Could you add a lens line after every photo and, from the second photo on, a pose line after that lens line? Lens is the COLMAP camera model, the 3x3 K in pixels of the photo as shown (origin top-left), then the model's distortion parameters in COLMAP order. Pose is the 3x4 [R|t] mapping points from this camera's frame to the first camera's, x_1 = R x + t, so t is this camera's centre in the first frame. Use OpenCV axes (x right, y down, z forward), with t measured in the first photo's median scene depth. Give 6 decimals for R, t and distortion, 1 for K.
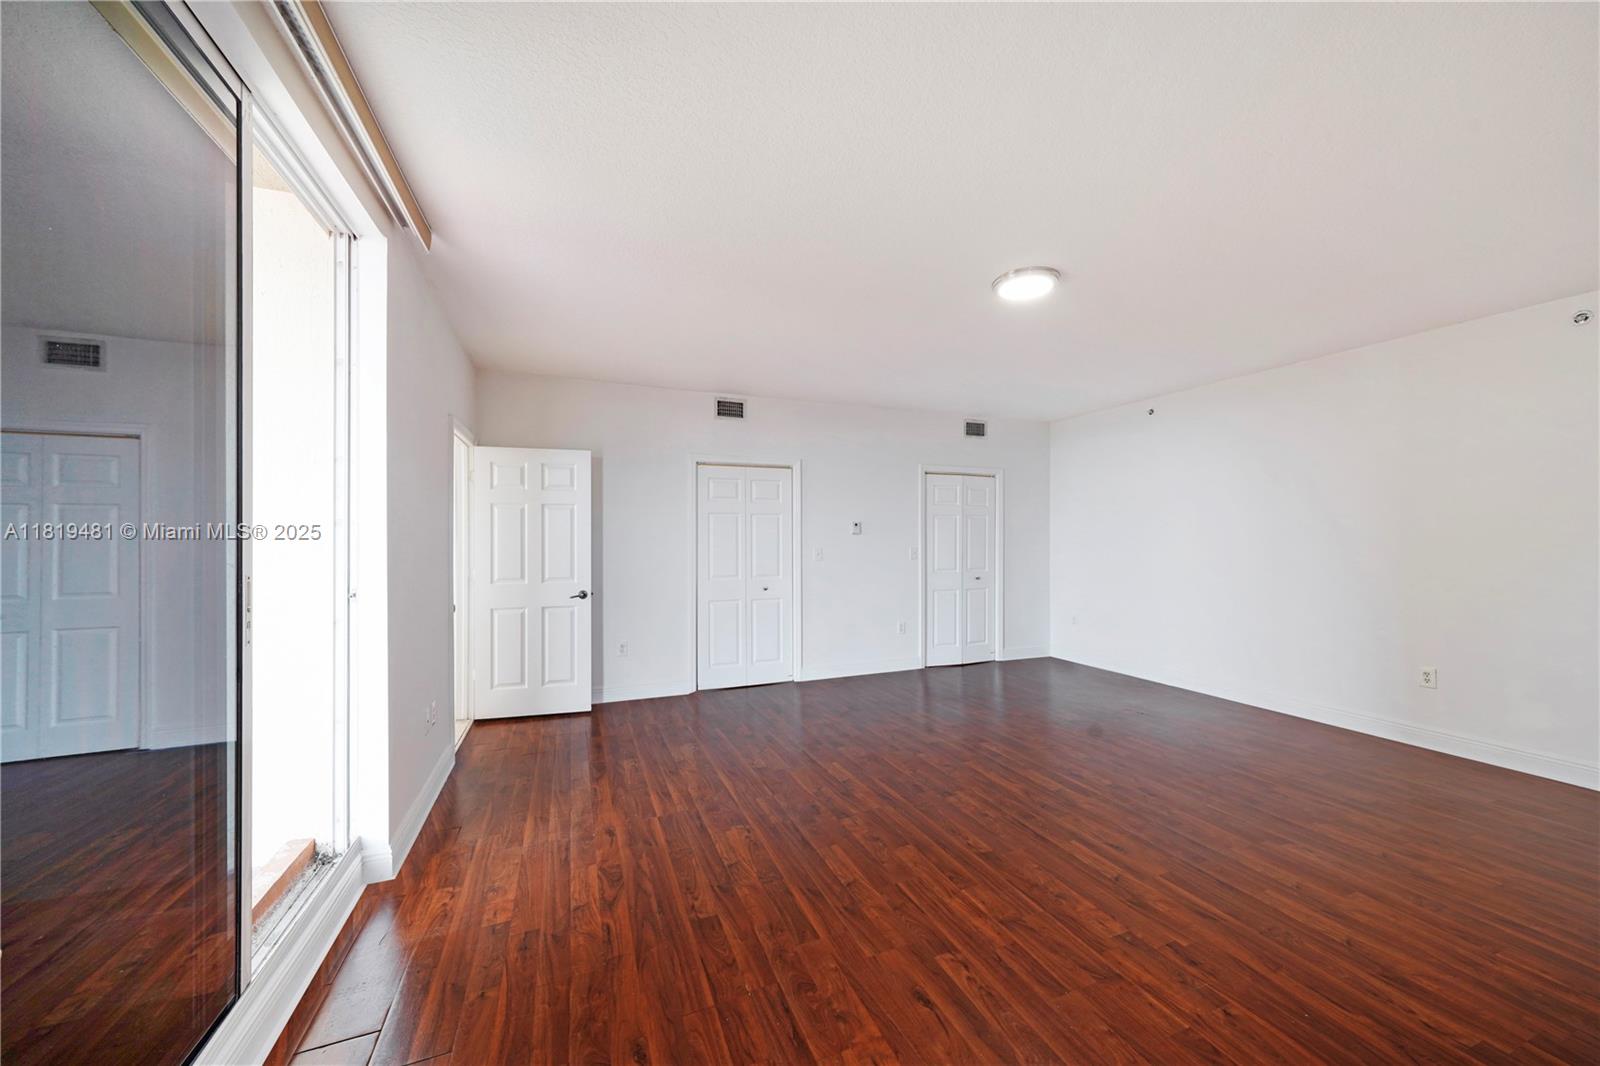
lens RADIAL K [[587.2, 0, 801.8], [0, 587.2, 534.7], [0, 0, 1]] dist [0.003356, 0.000005]
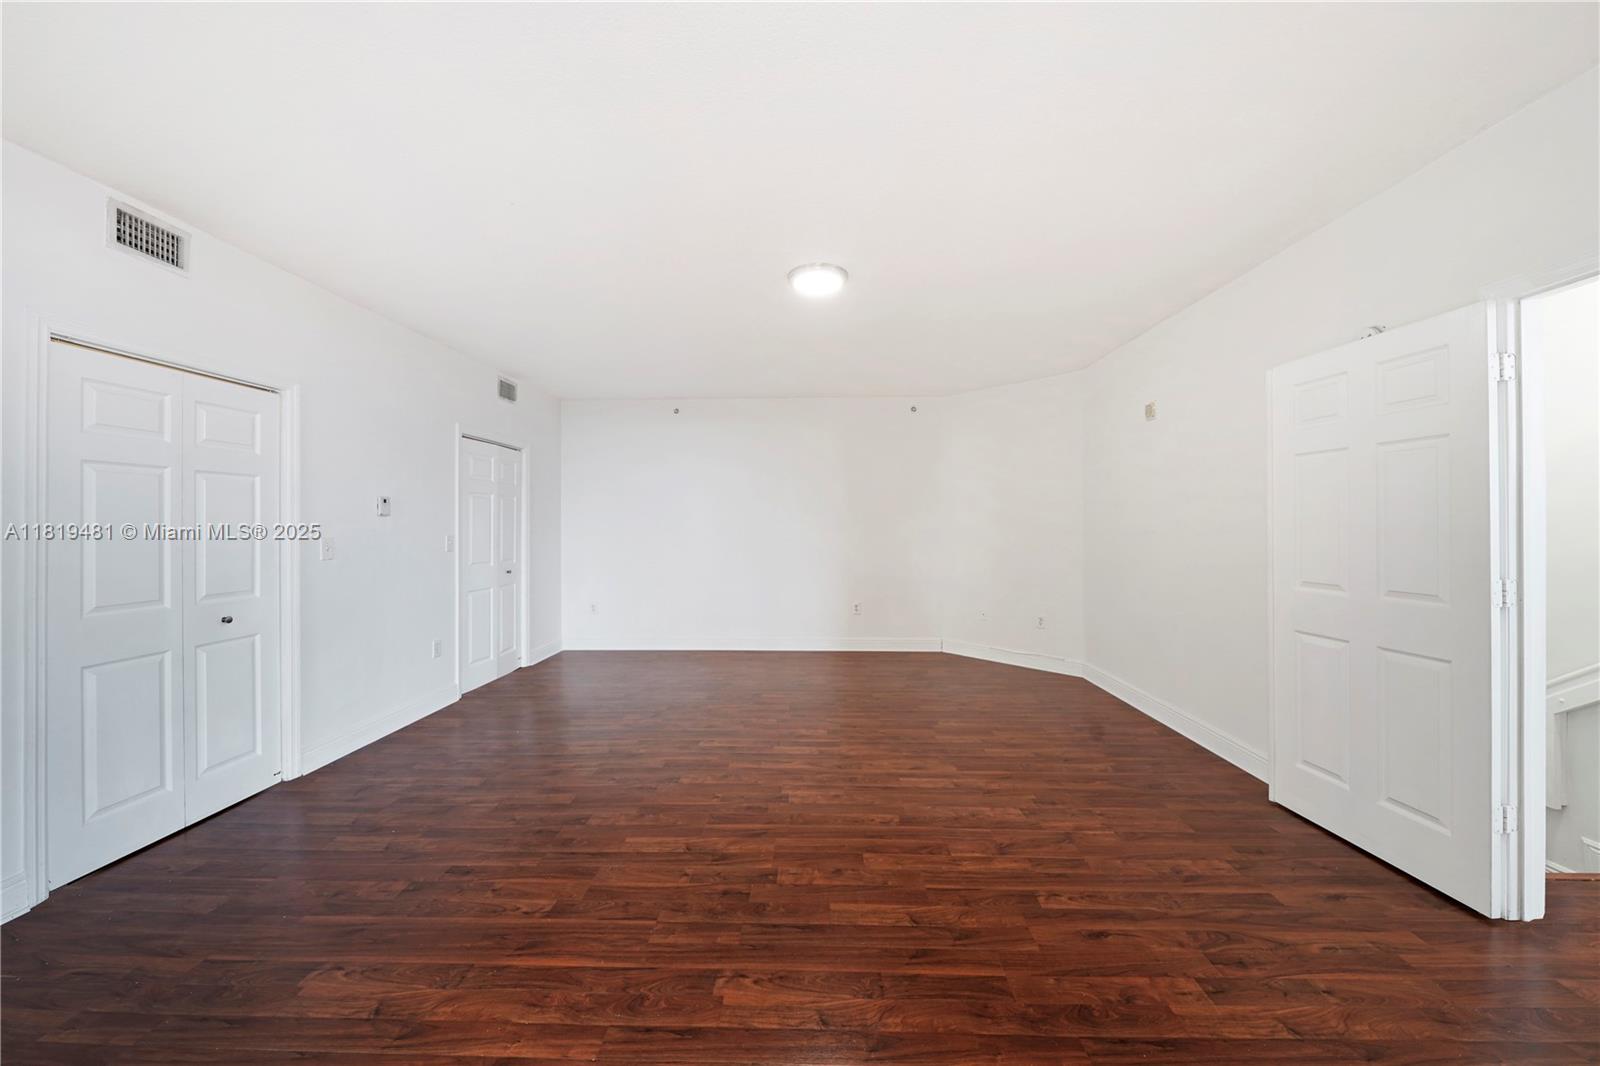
lens RADIAL K [[576.1, 0, 799.7], [0, 576.1, 521.2], [0, 0, 1]] dist [-0.008450, 0.000089]
pose [[0.393655, 0.006162, 0.919238, -0.642169], [-0.004034, 0.999979, -0.004976, 0.013008], [-0.919250, -0.001750, 0.393671, 0.697688]]
